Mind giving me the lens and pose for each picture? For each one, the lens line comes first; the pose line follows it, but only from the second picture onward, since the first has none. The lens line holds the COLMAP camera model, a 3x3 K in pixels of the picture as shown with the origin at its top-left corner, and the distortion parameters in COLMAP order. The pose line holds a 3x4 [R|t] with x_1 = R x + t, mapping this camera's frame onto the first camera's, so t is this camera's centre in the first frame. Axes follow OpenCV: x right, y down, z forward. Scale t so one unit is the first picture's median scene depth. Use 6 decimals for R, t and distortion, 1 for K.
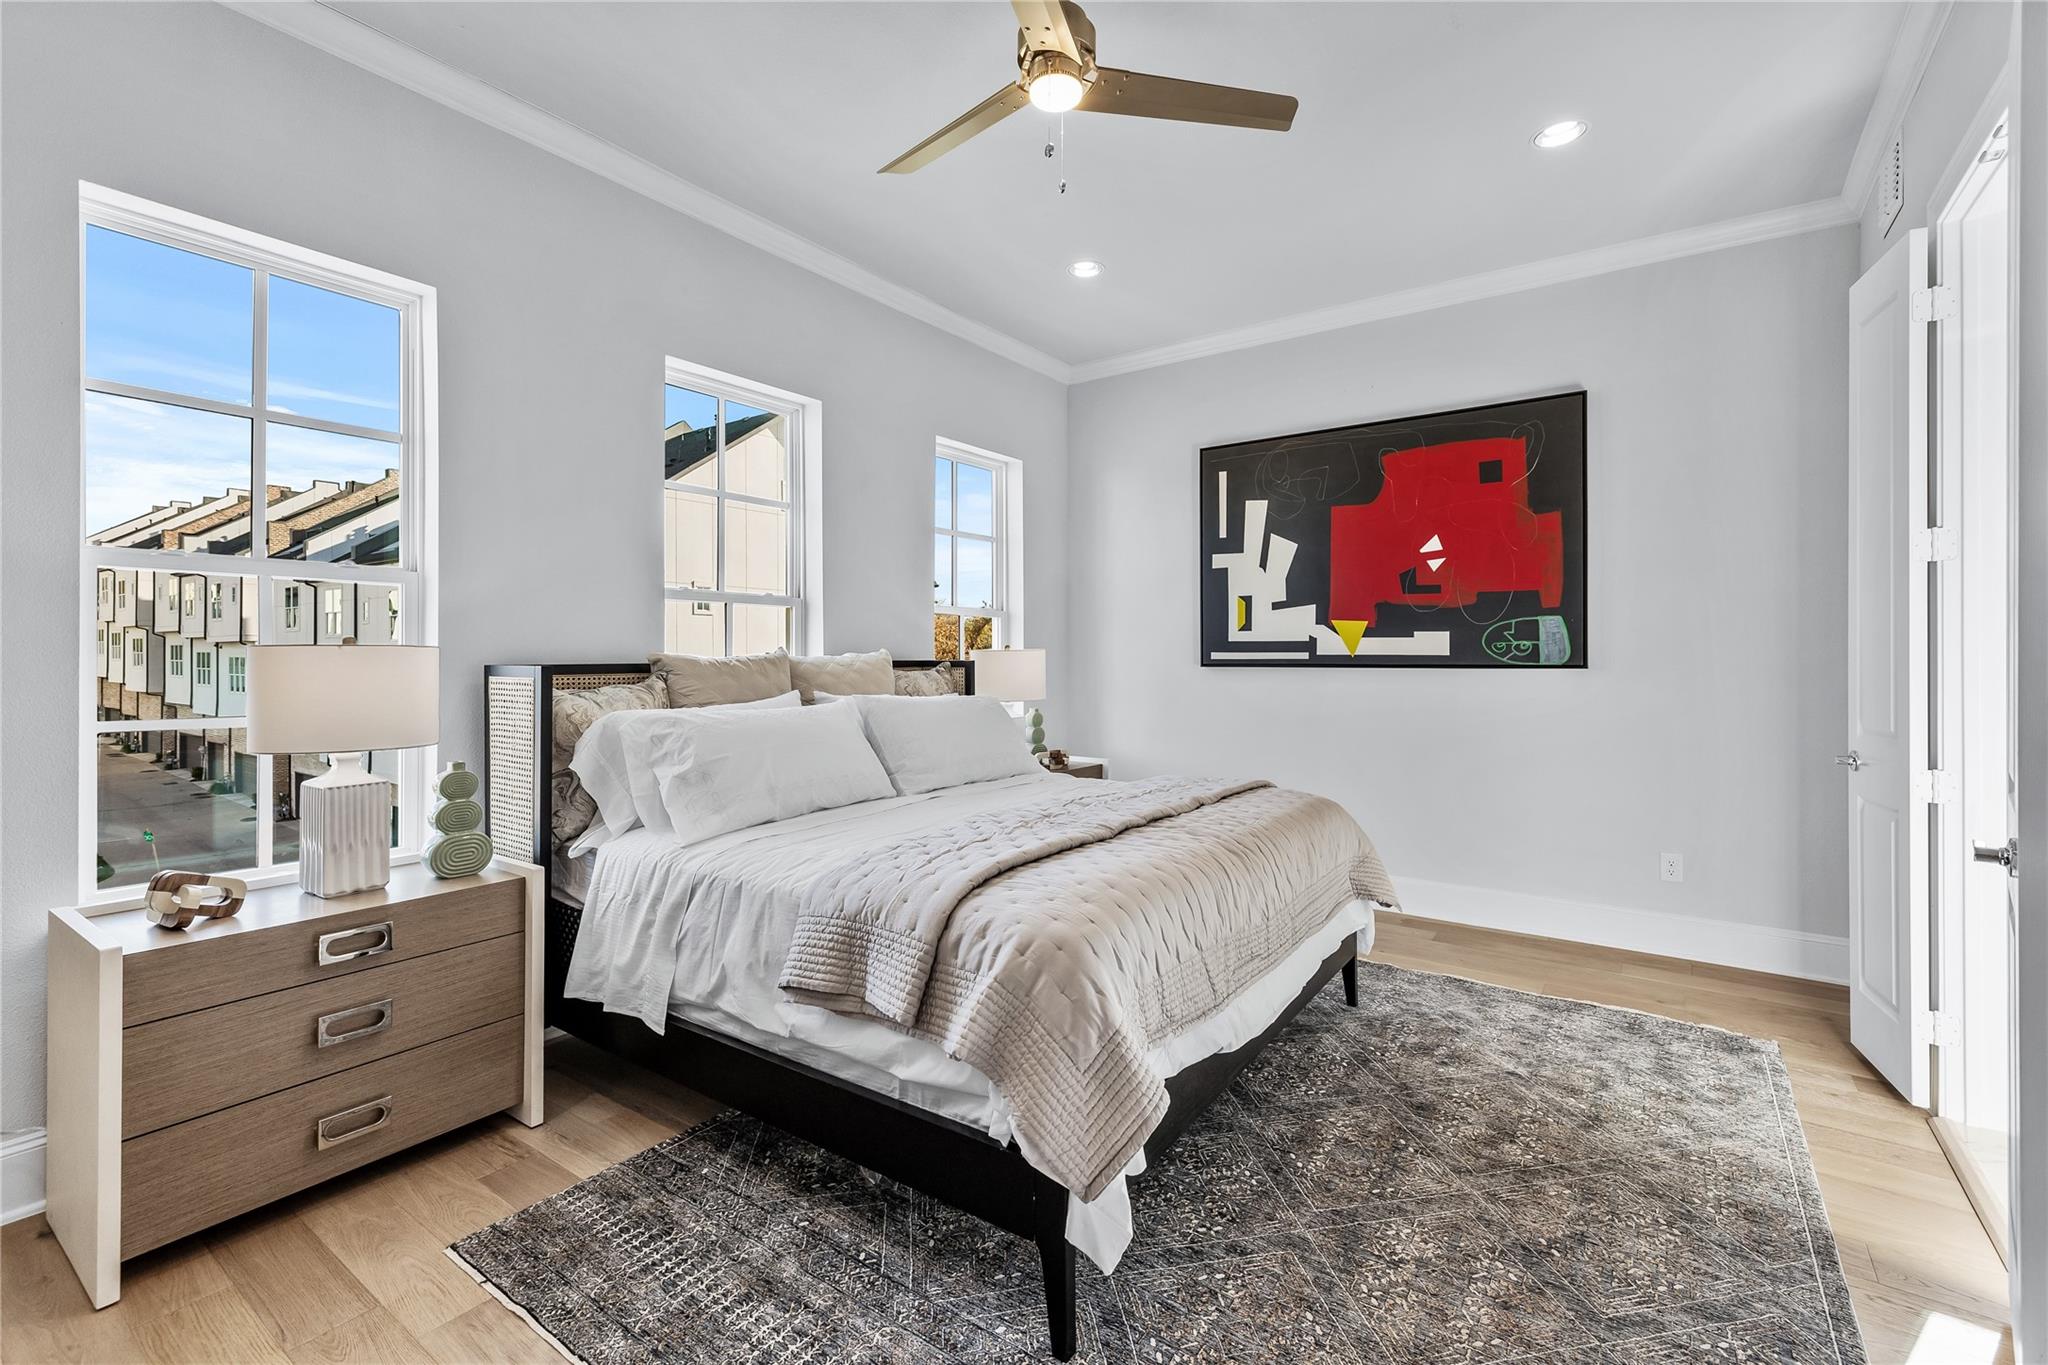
lens RADIAL K [[902.0, 0, 1028.4], [0, 902.0, 660.7], [0, 0, 1]] dist [-0.000193, 0.000020]
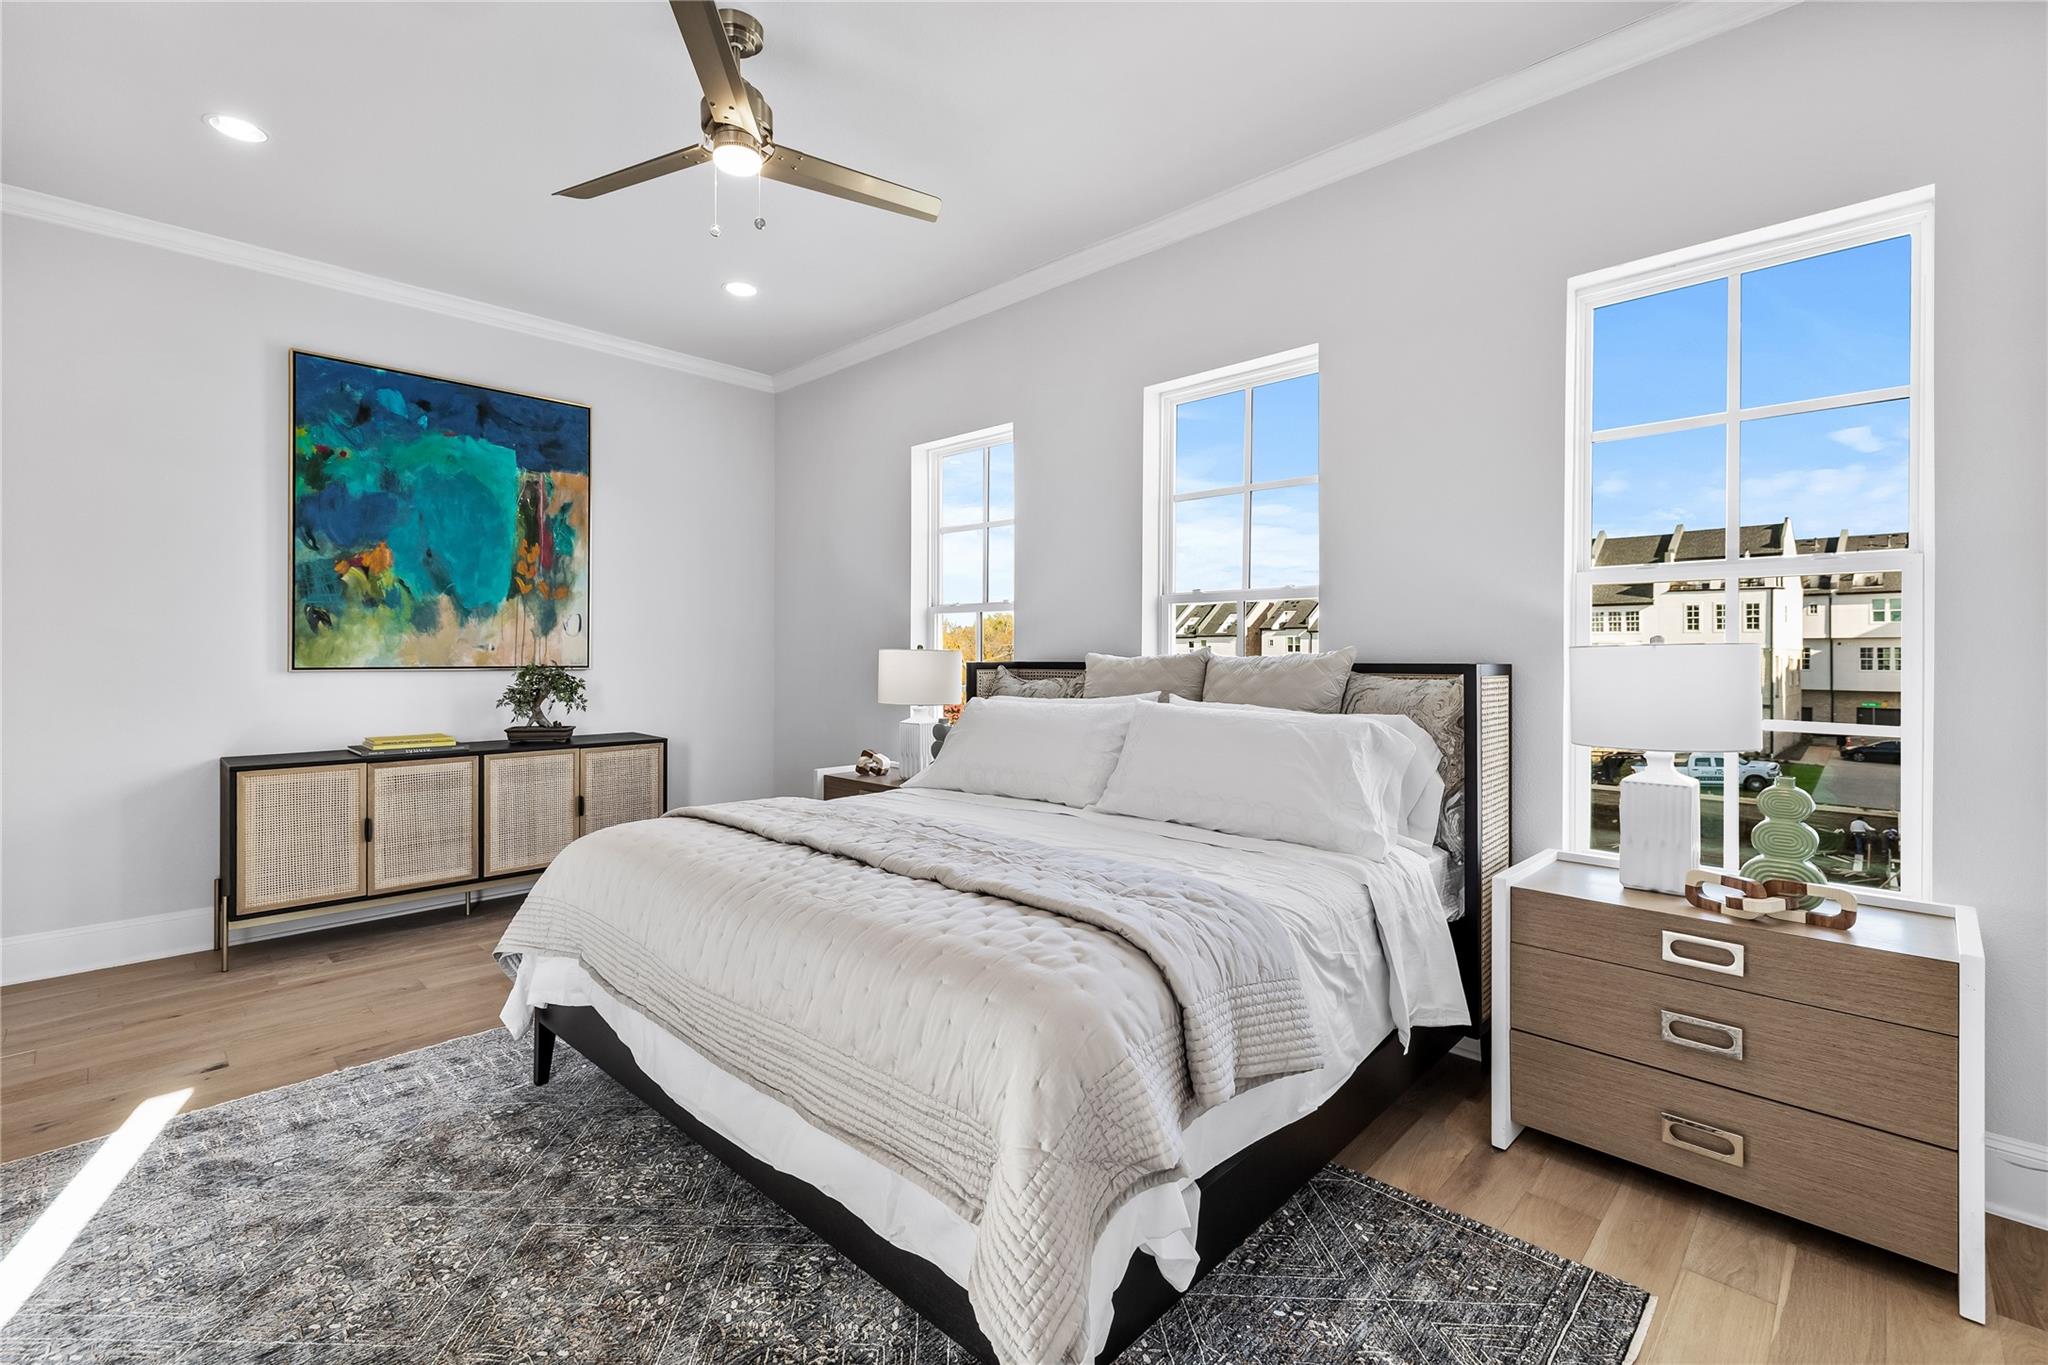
lens RADIAL K [[902.0, 0, 1028.4], [0, 902.0, 660.7], [0, 0, 1]] dist [-0.000193, 0.000020]
pose [[-0.156826, 0.000819, -0.987626, 0.793028], [0.000049, 1.000000, 0.000821, 0.002091], [0.987626, 0.000080, -0.156826, 1.127935]]
